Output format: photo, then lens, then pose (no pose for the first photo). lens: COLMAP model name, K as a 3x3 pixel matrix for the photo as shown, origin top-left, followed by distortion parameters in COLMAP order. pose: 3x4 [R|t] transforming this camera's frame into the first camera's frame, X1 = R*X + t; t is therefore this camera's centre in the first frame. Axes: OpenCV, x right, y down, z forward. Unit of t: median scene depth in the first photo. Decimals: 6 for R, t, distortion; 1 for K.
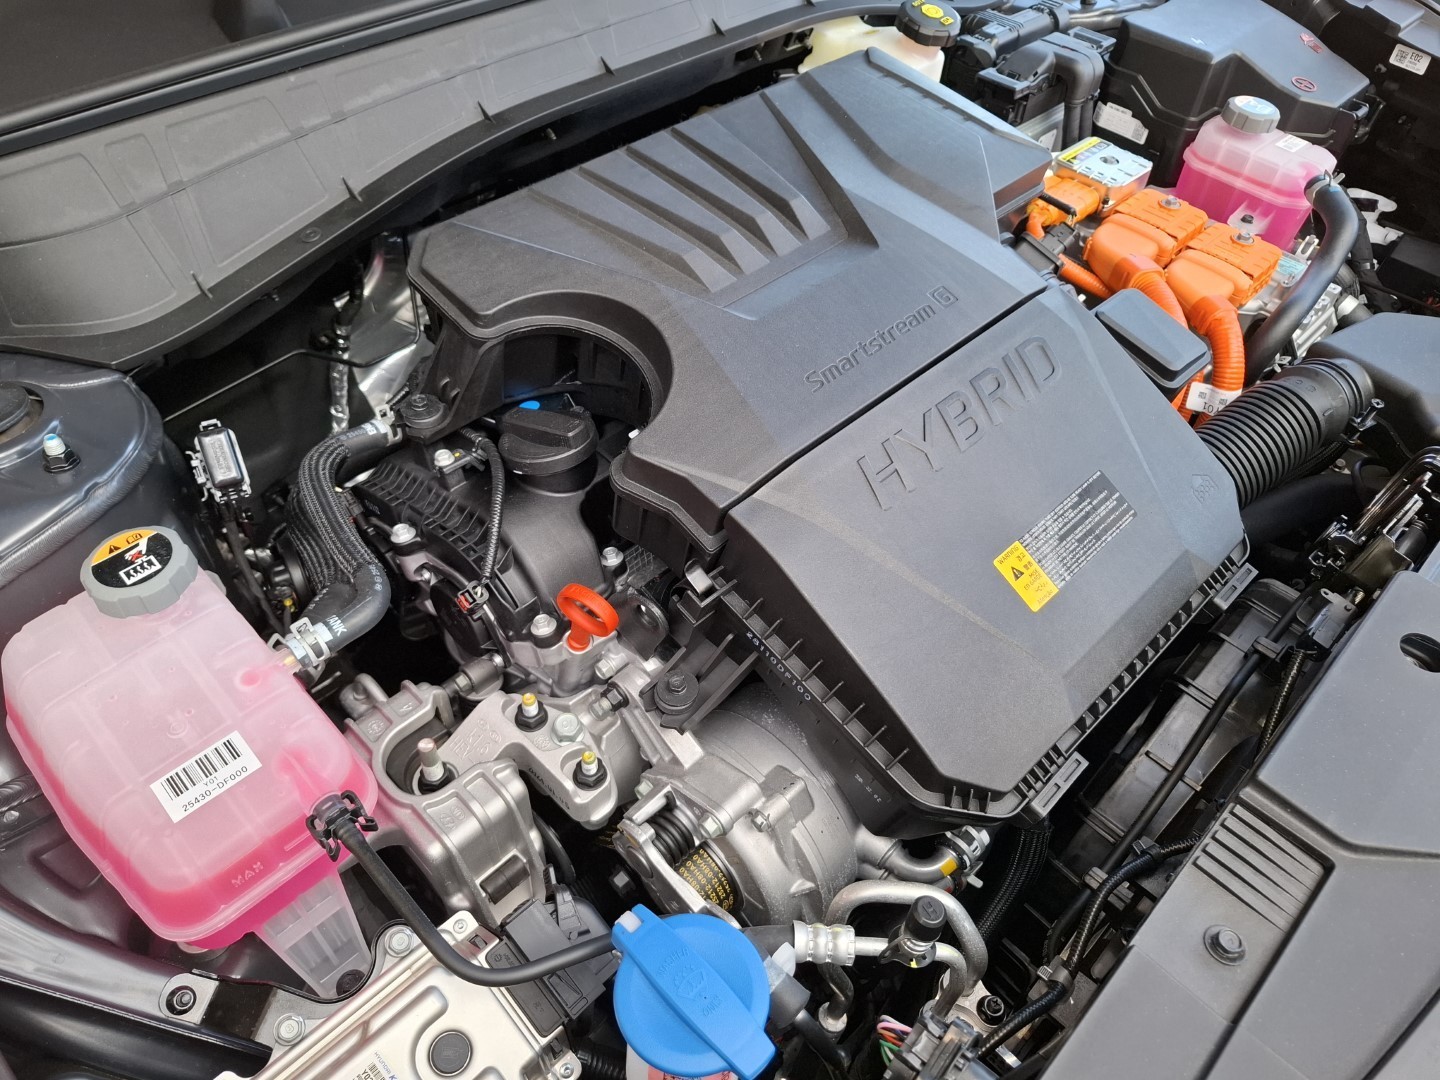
lens RADIAL K [[1023.4, 0, 721.6], [0, 1023.4, 541.8], [0, 0, 1]] dist [0.043430, -0.061408]
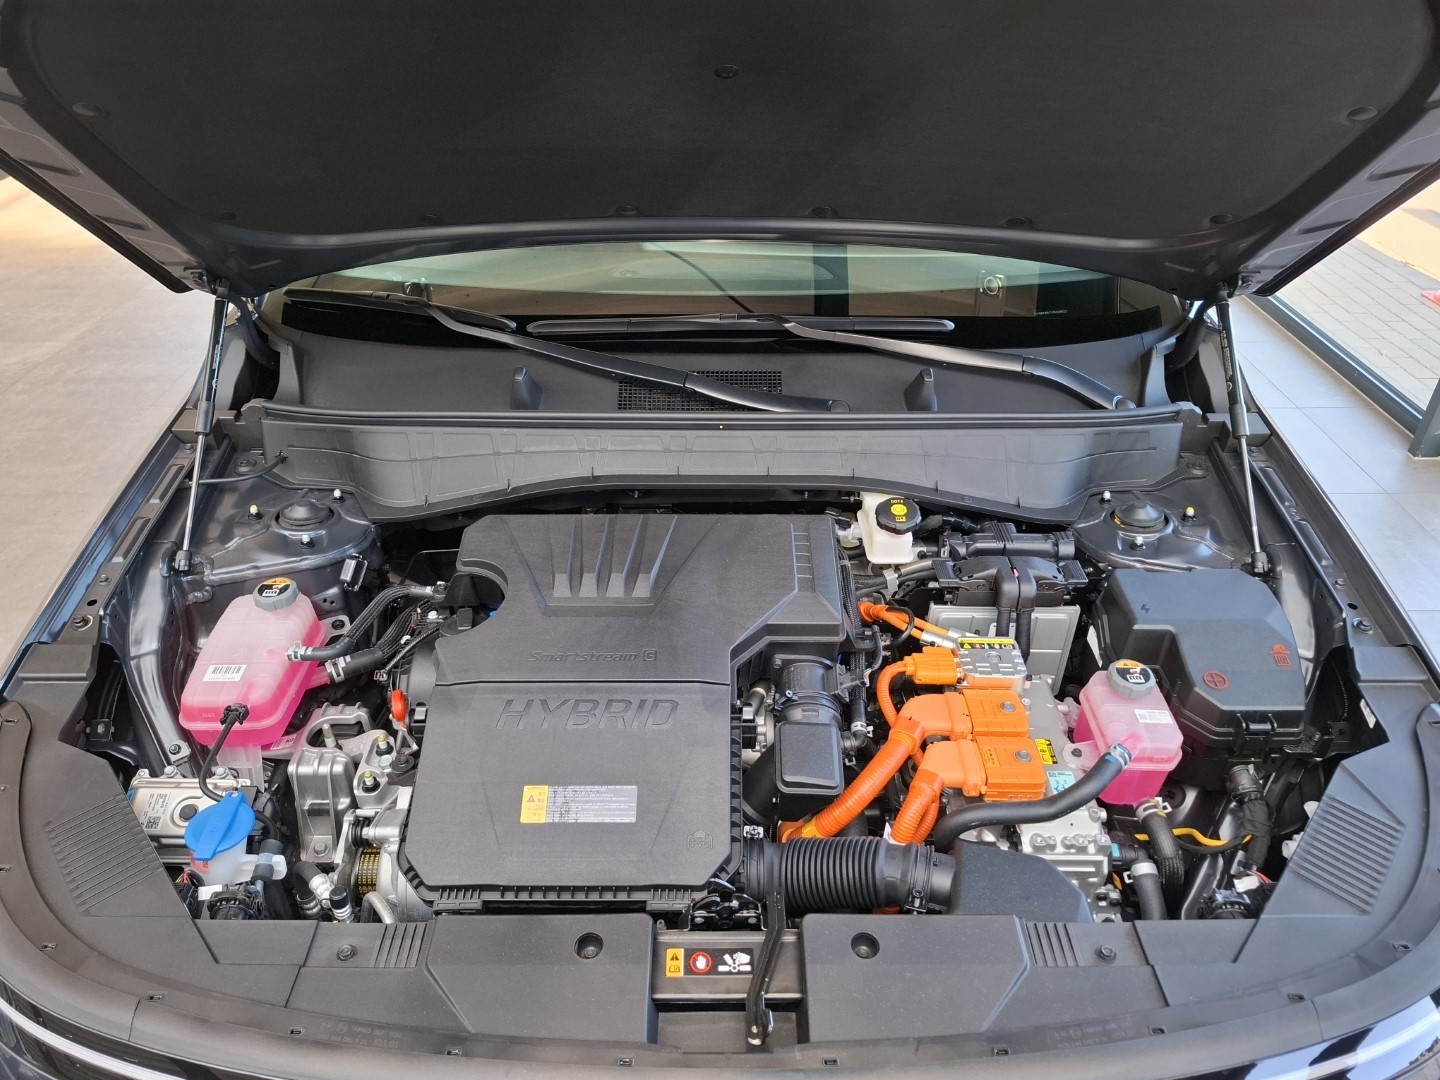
lens RADIAL K [[1023.4, 0, 722.6], [0, 1023.4, 538.6], [0, 0, 1]] dist [0.043430, -0.061408]
pose [[0.706165, 0.364740, -0.606874, 1.216985], [-0.502197, 0.862219, -0.066157, -0.344270], [0.499128, 0.351488, 0.792040, -0.333893]]
